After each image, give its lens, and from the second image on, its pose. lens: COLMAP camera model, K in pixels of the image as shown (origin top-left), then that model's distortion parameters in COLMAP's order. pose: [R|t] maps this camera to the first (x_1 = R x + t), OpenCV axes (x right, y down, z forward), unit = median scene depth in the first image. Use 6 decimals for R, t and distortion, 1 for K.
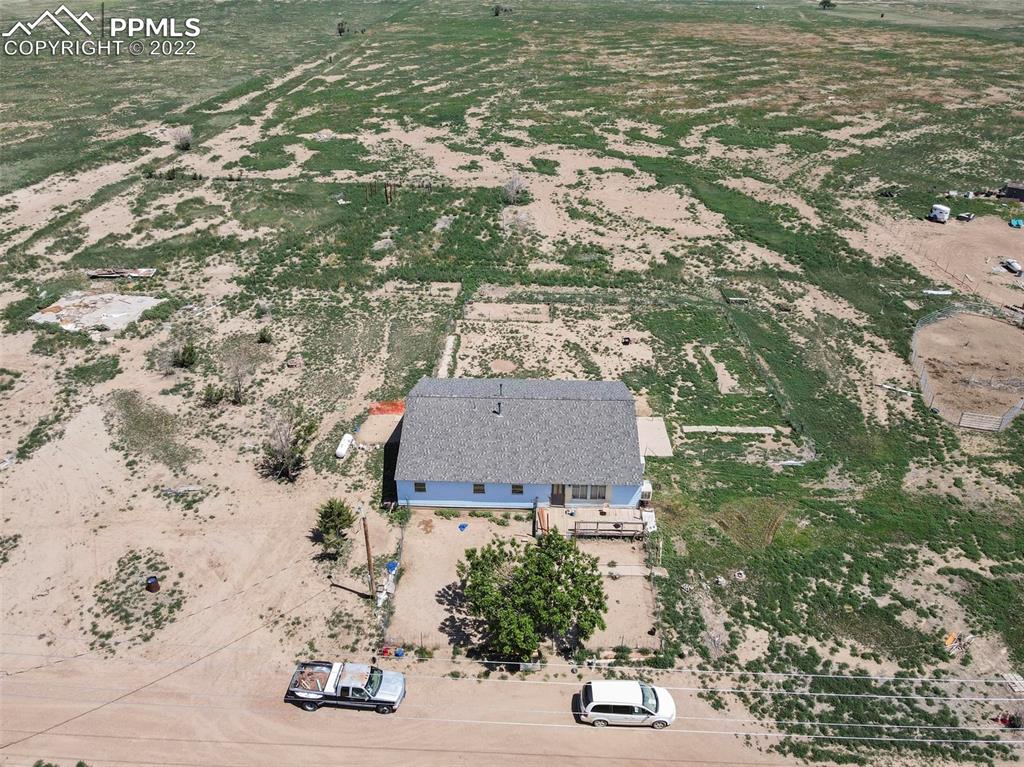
lens RADIAL K [[748.5, 0, 511.1], [0, 748.5, 385.4], [0, 0, 1]] dist [0.013028, 0.008564]
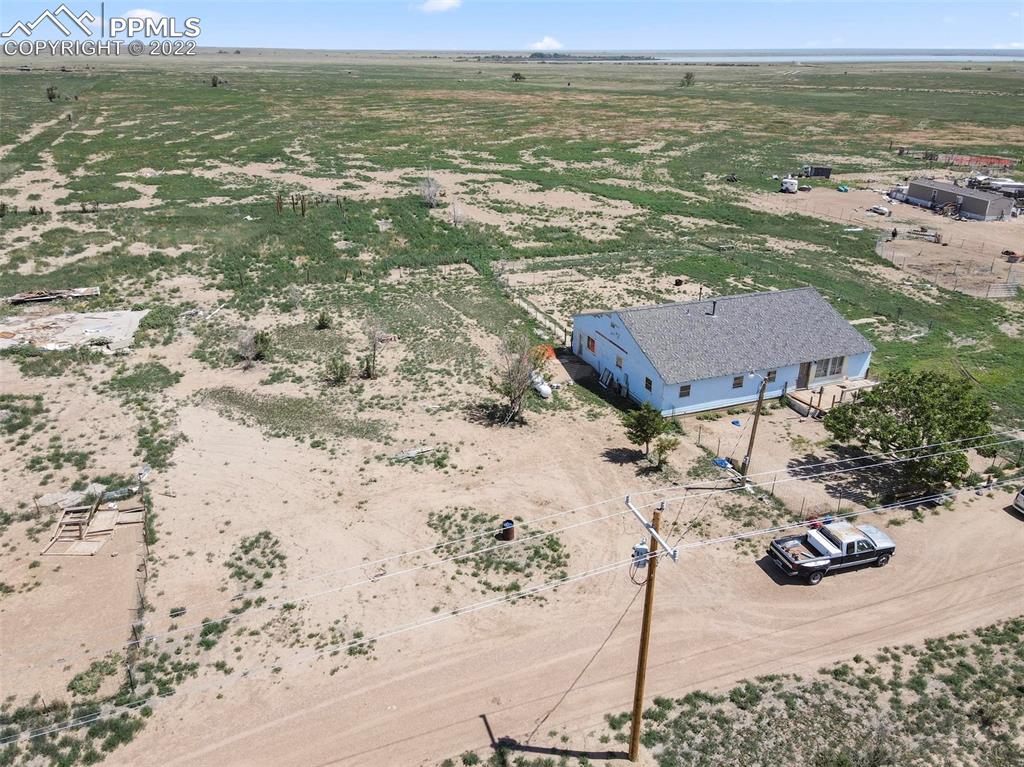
lens RADIAL K [[748.5, 0, 514.9], [0, 748.5, 384.8], [0, 0, 1]] dist [0.013028, 0.008564]
pose [[0.921233, -0.159549, 0.354788, -0.459823], [0.193643, 0.979078, -0.062515, 0.104120], [-0.337391, 0.126294, 0.932854, 0.148608]]
